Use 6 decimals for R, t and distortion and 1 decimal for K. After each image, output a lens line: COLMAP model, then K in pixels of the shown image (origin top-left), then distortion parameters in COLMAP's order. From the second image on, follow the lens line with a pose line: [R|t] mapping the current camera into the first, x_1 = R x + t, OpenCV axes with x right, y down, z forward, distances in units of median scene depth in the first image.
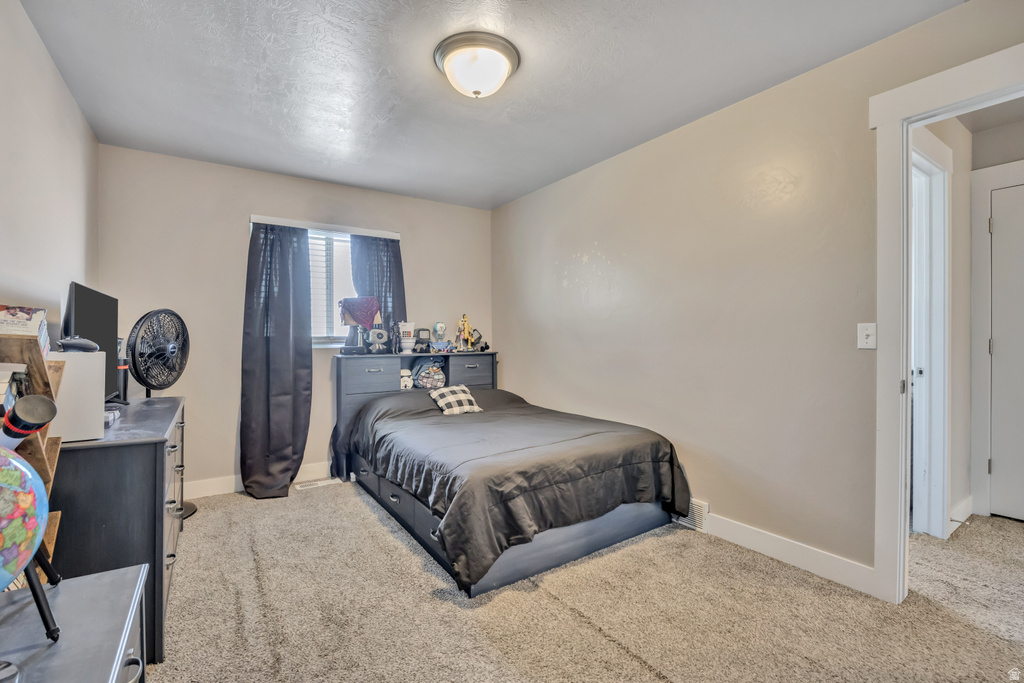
lens RADIAL K [[458.0, 0, 513.7], [0, 458.0, 336.8], [0, 0, 1]] dist [-0.003392, 0.000173]
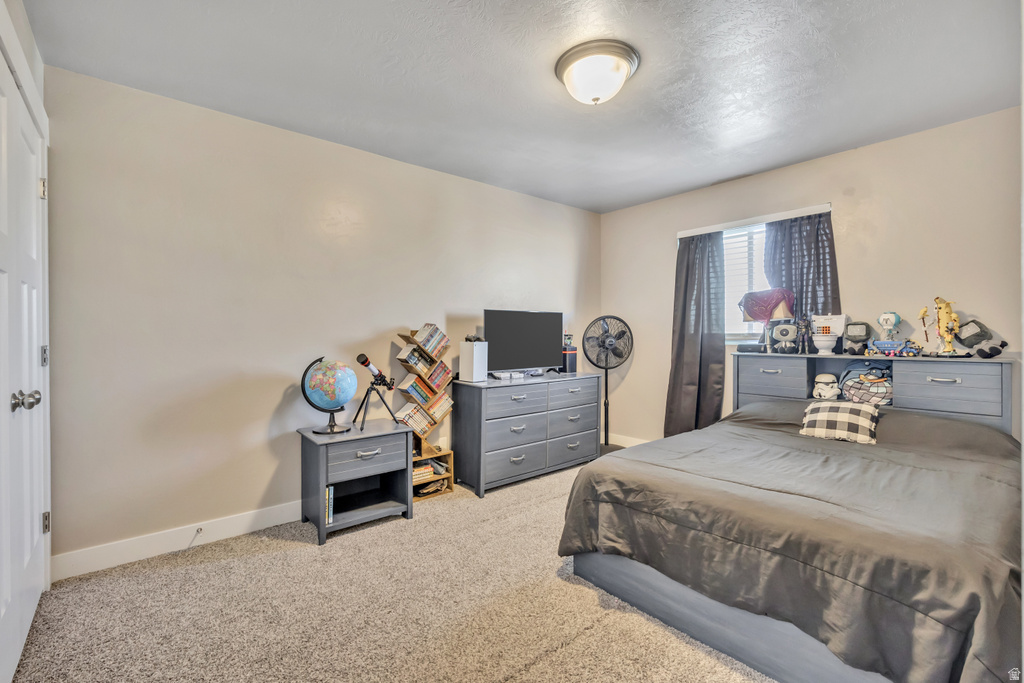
lens RADIAL K [[458.0, 0, 513.7], [0, 458.0, 336.8], [0, 0, 1]] dist [-0.003392, 0.000173]
pose [[0.096270, 0.004566, -0.995345, 0.547943], [0.004204, 0.999979, 0.004994, -0.000112], [0.995346, -0.004665, 0.096249, 0.423144]]
